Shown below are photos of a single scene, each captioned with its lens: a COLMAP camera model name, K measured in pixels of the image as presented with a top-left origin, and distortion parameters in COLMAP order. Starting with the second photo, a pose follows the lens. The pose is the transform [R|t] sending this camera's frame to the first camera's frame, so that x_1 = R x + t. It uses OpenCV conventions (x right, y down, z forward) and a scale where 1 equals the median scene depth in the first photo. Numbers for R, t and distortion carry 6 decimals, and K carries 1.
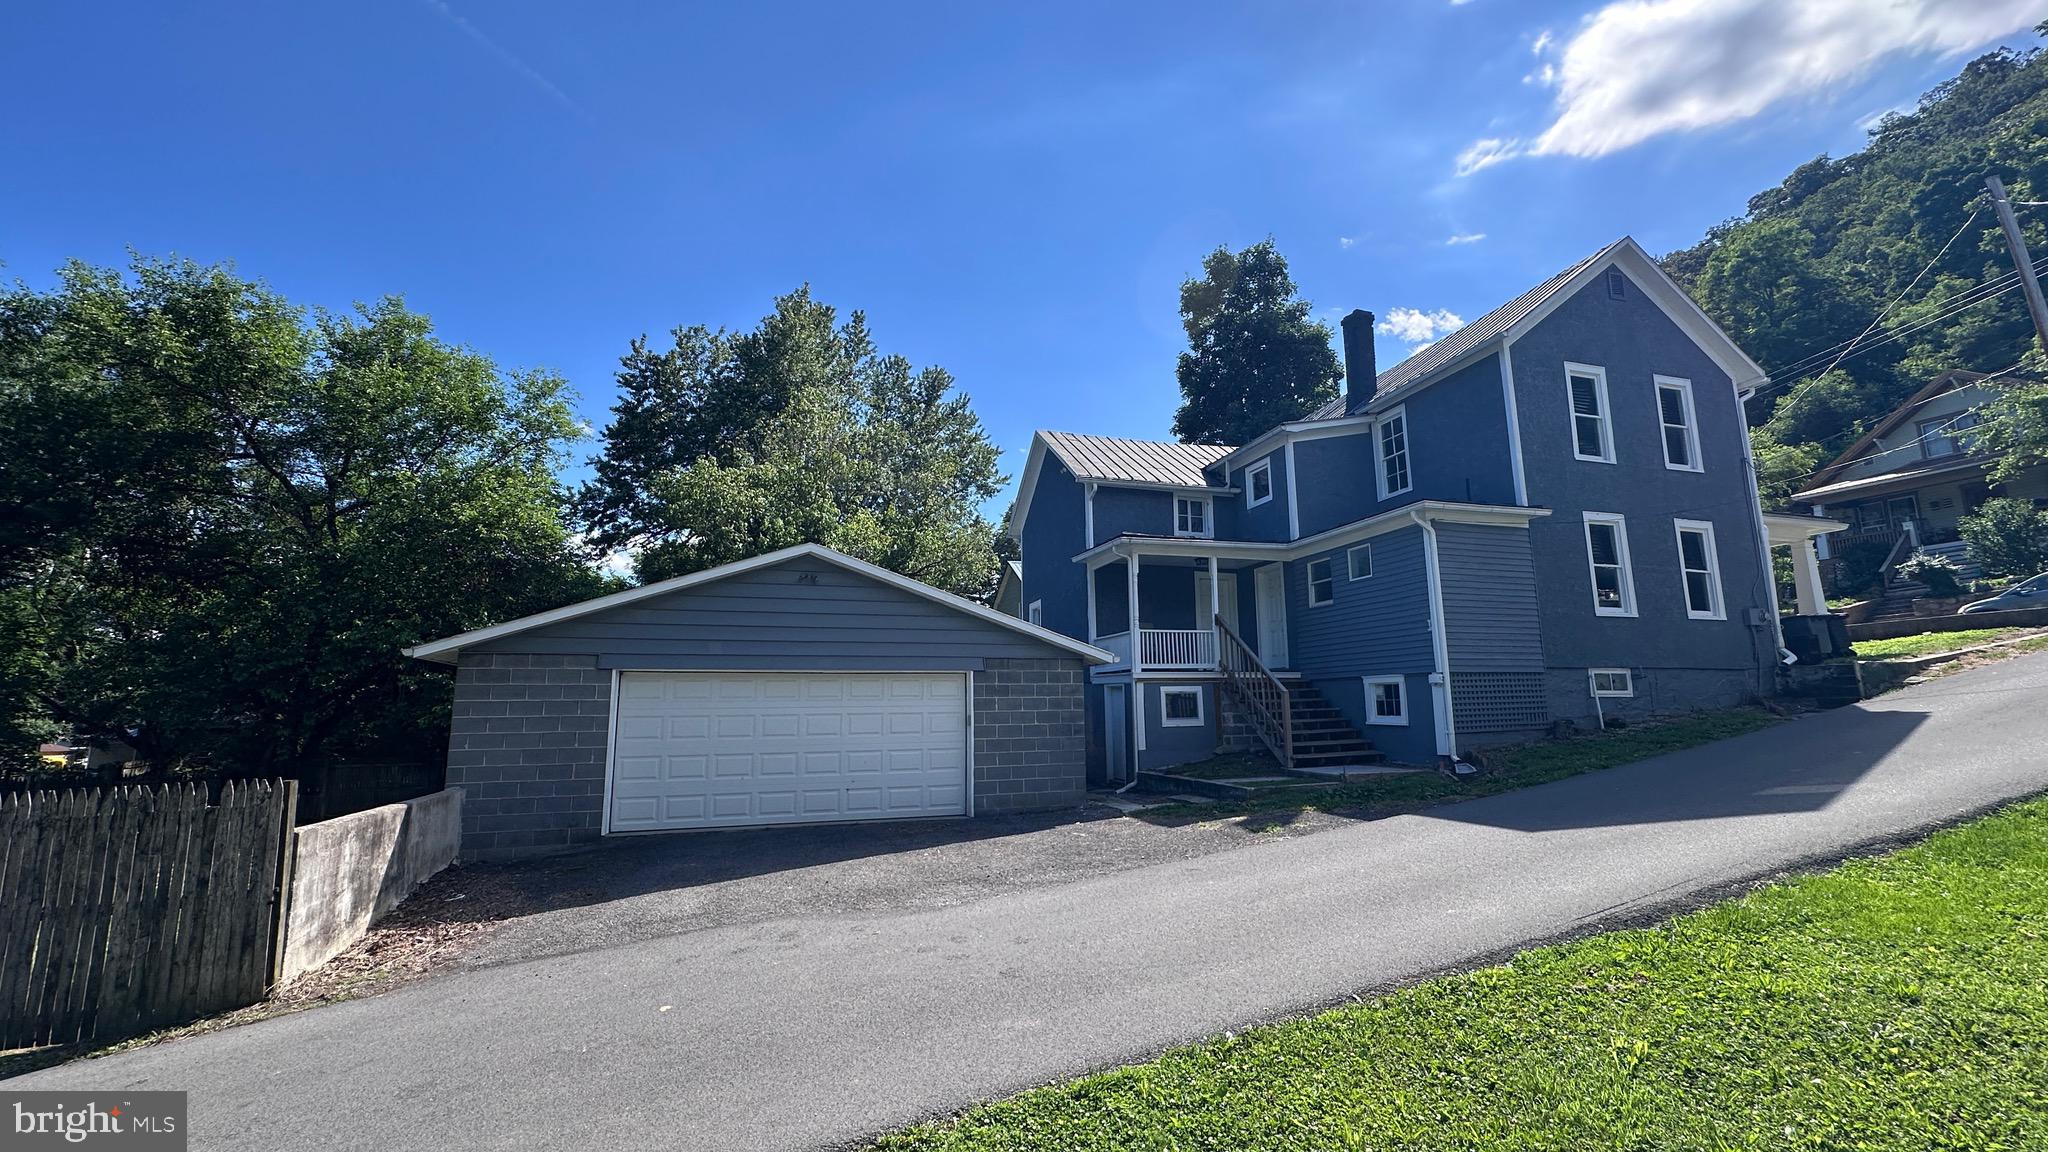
lens RADIAL K [[825.1, 0, 1016.3], [0, 825.1, 580.3], [0, 0, 1]] dist [0.000235, 0.000980]
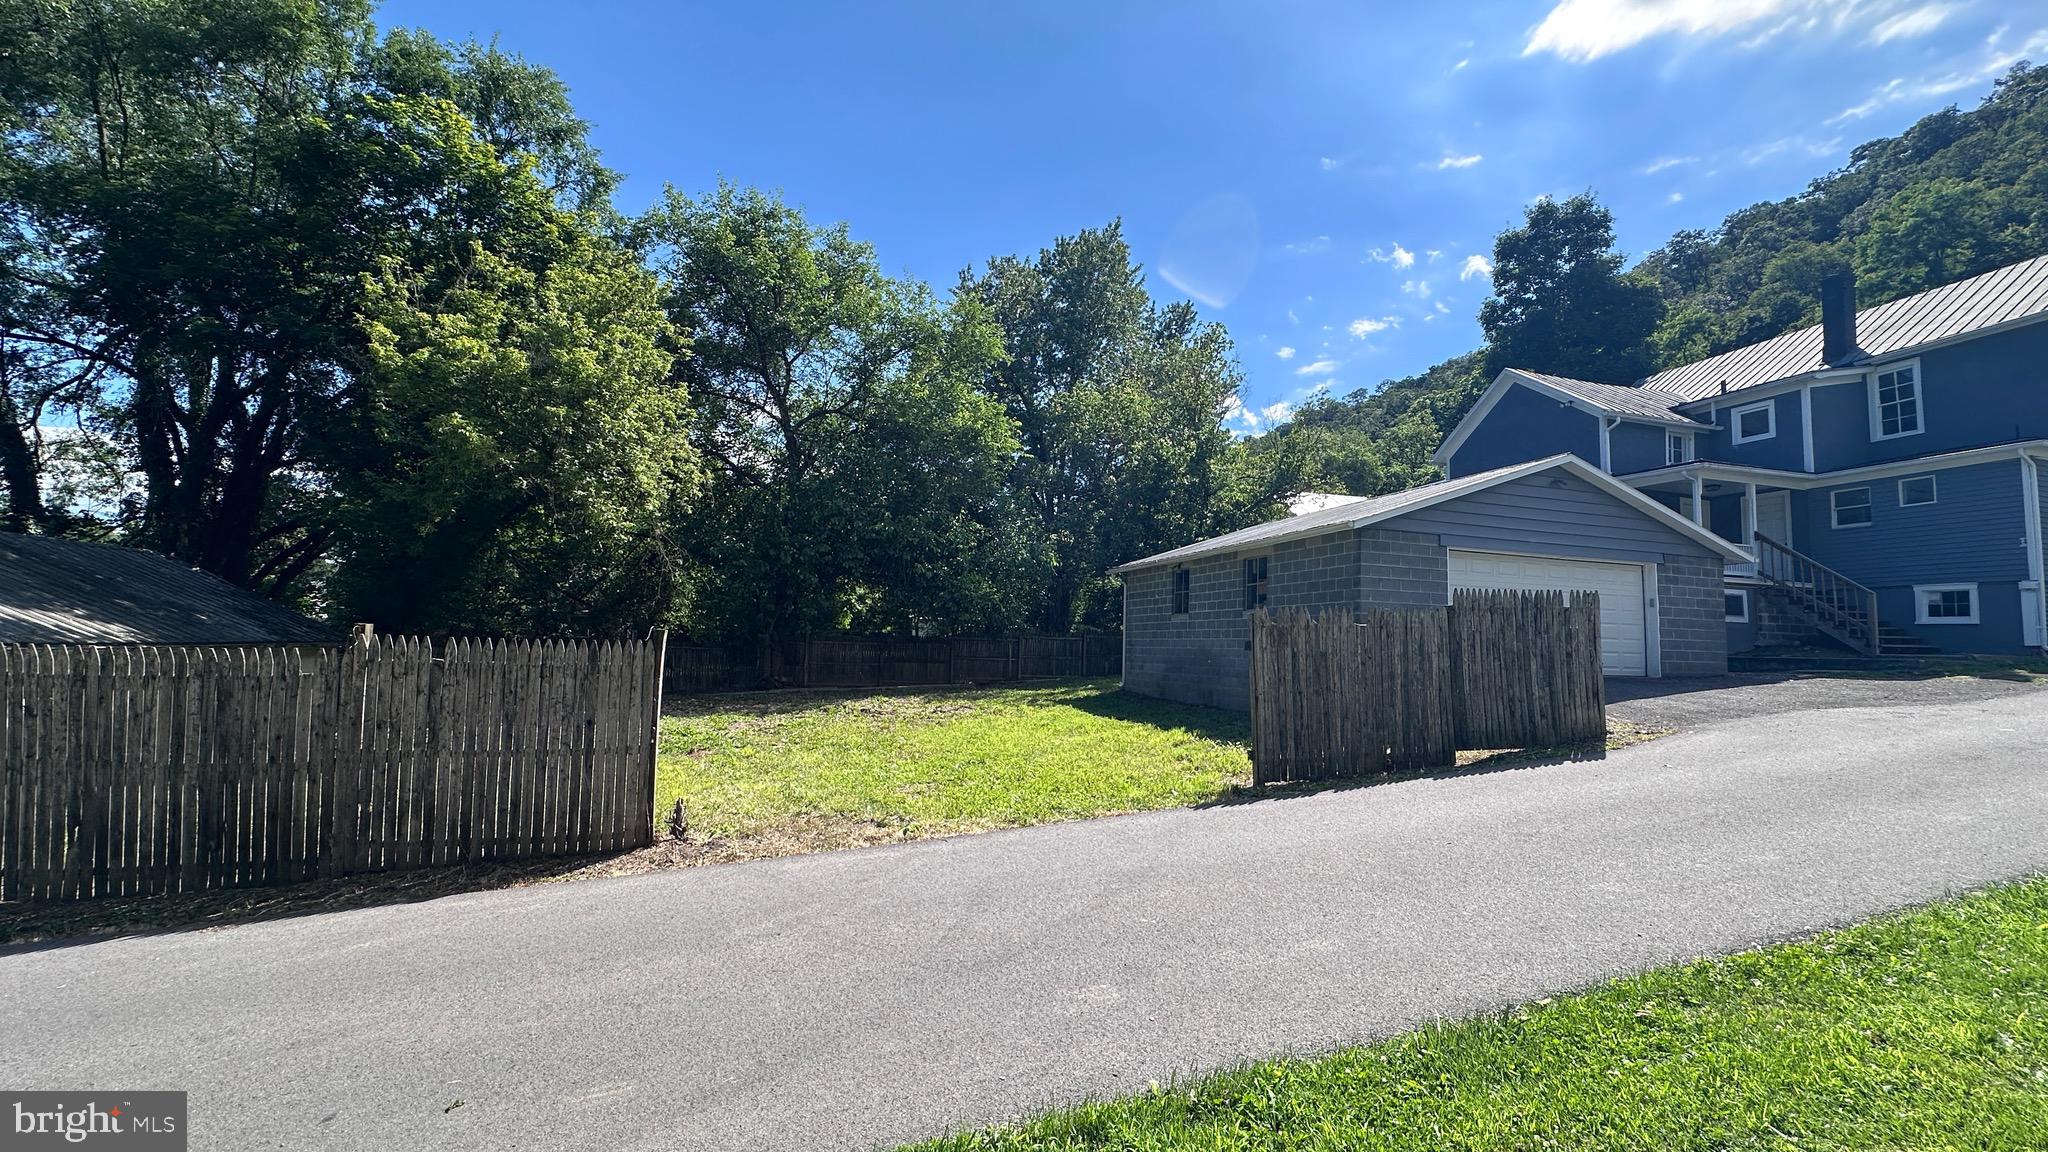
lens RADIAL K [[825.1, 0, 1033.2], [0, 825.1, 578.6], [0, 0, 1]] dist [0.000235, 0.000980]
pose [[0.999154, 0.039992, -0.009638, -0.731174], [-0.039167, 0.996462, 0.074361, 0.056955], [0.012577, -0.073920, 0.997185, -0.192968]]
